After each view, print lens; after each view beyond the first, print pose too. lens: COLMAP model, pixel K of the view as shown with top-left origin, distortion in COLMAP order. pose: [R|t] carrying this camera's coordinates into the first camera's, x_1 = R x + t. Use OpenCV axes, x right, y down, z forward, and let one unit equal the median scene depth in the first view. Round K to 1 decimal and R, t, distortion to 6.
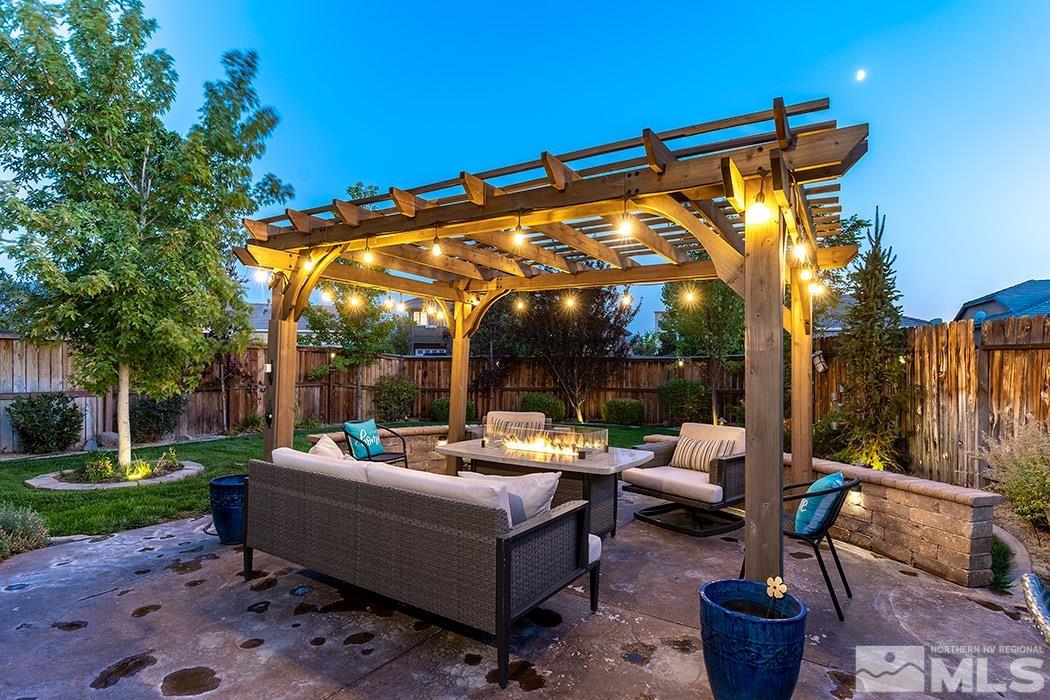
lens RADIAL K [[540.5, 0, 526.9], [0, 540.5, 353.4], [0, 0, 1]] dist [-0.004280, 0.001858]
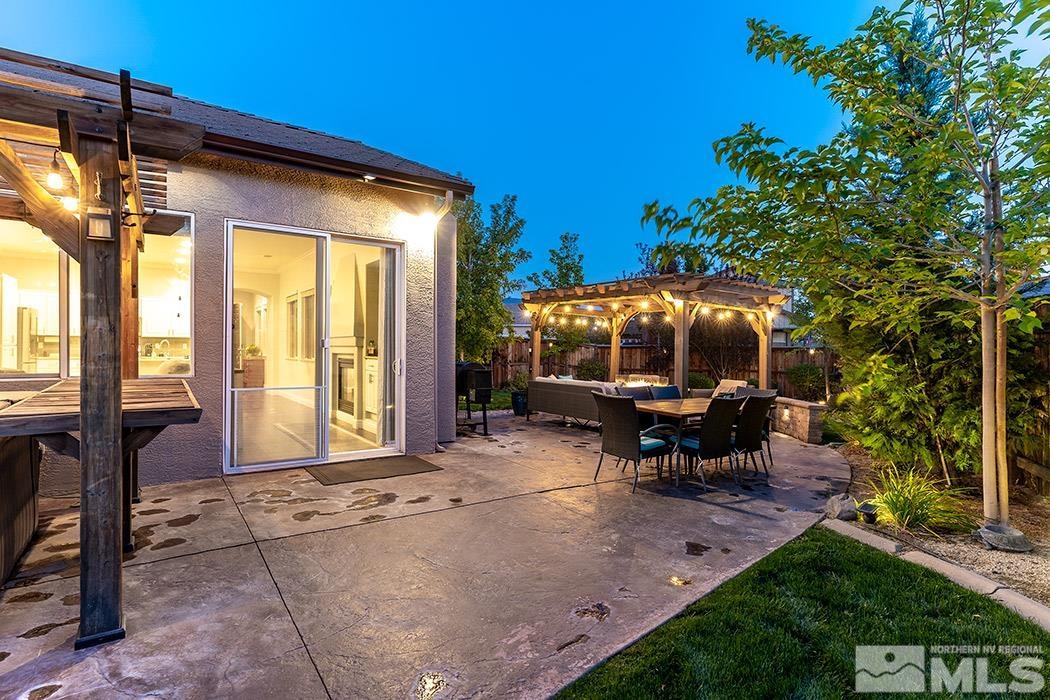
lens RADIAL K [[521.6, 0, 536.8], [0, 521.6, 348.1], [0, 0, 1]] dist [-0.005566, -0.000535]
pose [[0.934147, 0.003843, -0.356867, 0.297902], [0.000033, 0.999941, 0.010854, -0.006183], [0.356888, -0.010151, 0.934092, -0.896858]]
